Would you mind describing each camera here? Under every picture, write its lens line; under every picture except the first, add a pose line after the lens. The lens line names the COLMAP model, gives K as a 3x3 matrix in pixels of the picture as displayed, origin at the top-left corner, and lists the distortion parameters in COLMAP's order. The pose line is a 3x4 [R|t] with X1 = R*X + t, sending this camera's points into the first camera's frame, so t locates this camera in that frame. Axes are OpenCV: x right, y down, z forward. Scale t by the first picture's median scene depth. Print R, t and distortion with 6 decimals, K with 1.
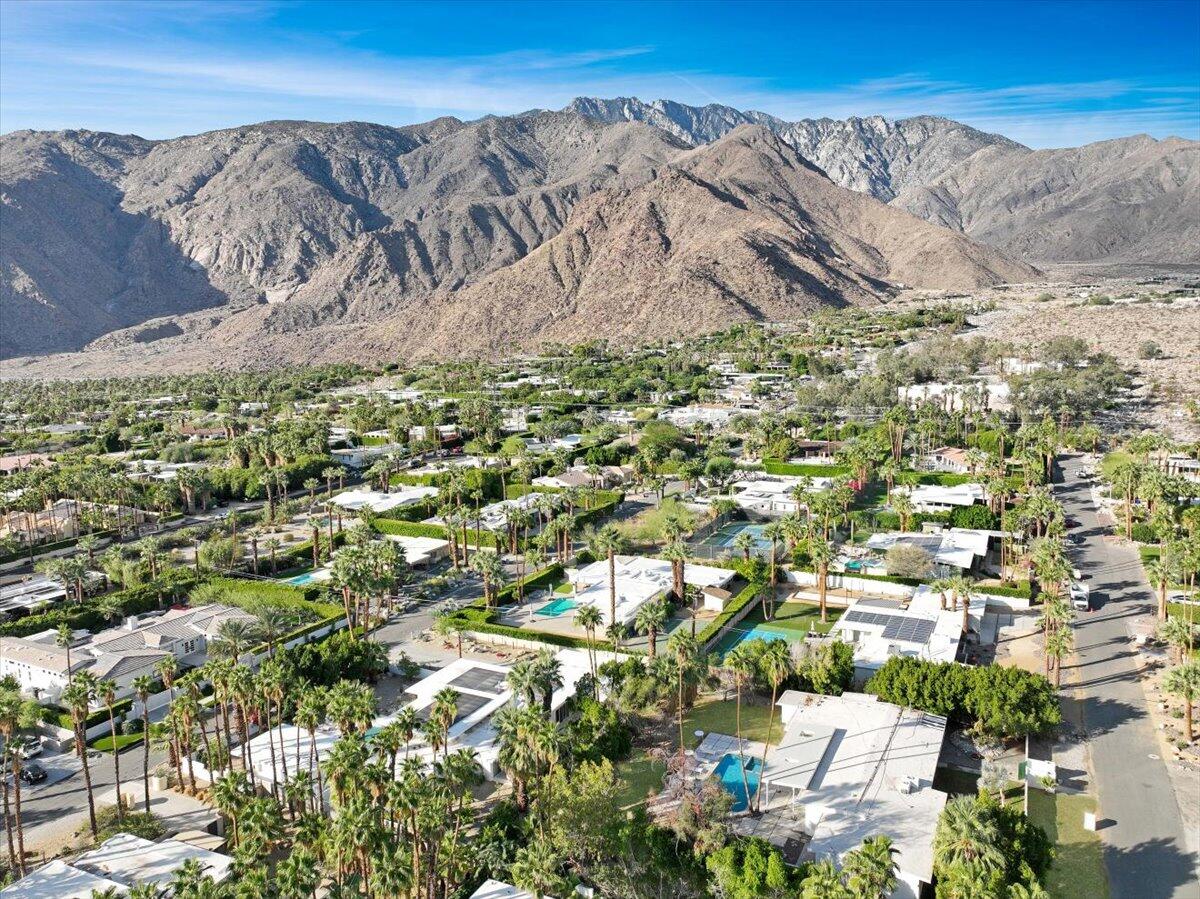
lens RADIAL K [[845.0, 0, 600.0], [0, 845.0, 449.5], [0, 0, 1]] dist [0.004248, 0.010479]
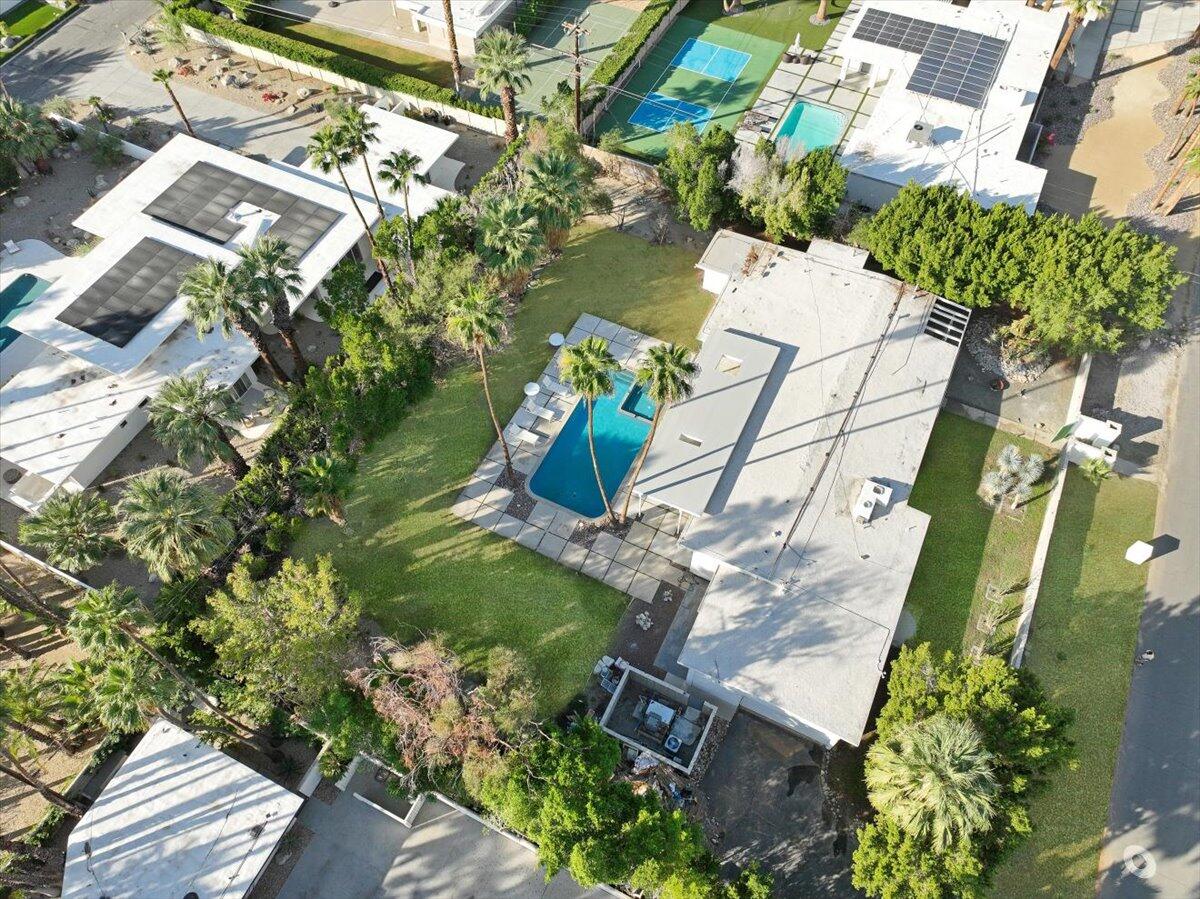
lens RADIAL K [[845.0, 0, 600.0], [0, 845.0, 449.5], [0, 0, 1]] dist [0.004248, 0.010479]
pose [[0.999769, -0.008689, 0.019638, 0.135601], [-0.009455, 0.642975, 0.765829, -0.076559], [-0.019281, -0.765838, 0.642744, 0.549830]]
